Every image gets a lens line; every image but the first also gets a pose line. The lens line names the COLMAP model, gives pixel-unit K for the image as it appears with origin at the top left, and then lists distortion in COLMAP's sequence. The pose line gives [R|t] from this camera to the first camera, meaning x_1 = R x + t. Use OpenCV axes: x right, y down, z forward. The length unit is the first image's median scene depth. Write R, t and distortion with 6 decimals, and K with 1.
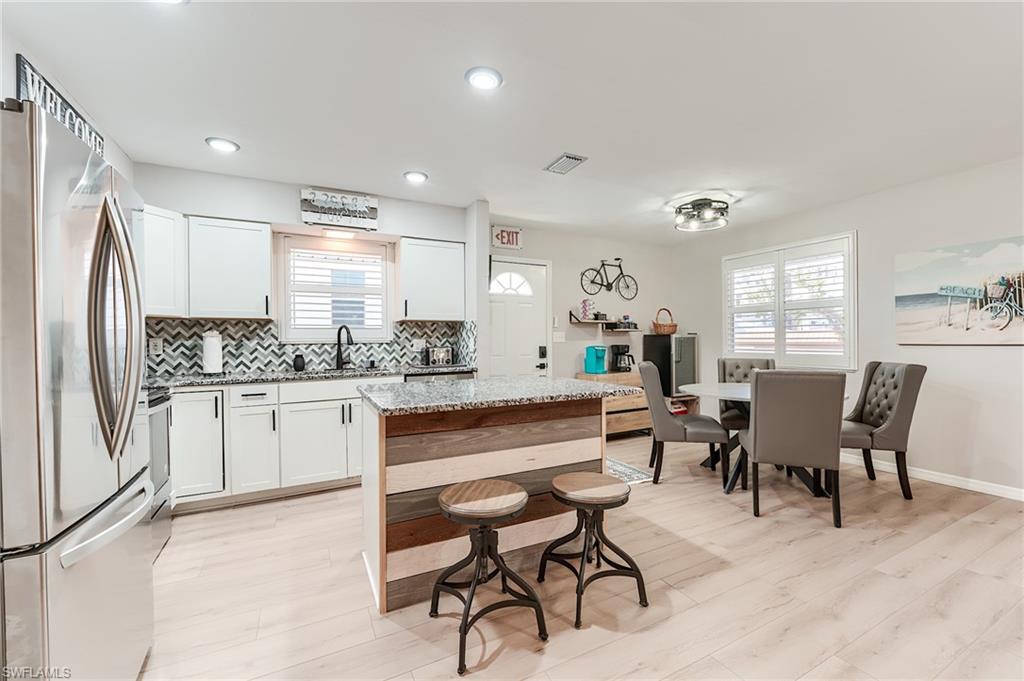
lens RADIAL K [[411.2, 0, 516.0], [0, 411.2, 340.5], [0, 0, 1]] dist [-0.002639, -0.002925]
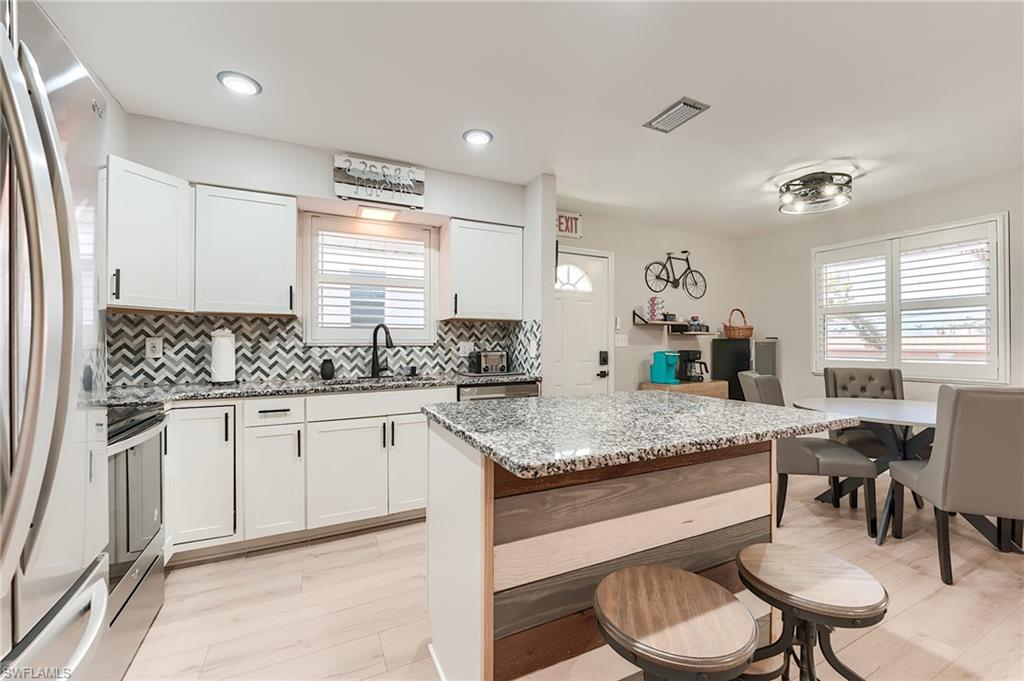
lens RADIAL K [[411.2, 0, 518.5], [0, 411.2, 340.7], [0, 0, 1]] dist [-0.002639, -0.002925]
pose [[0.999775, 0.007477, -0.019867, -0.129322], [-0.007669, 0.999924, -0.009652, 0.002259], [0.019793, 0.009802, 0.999756, 0.183950]]
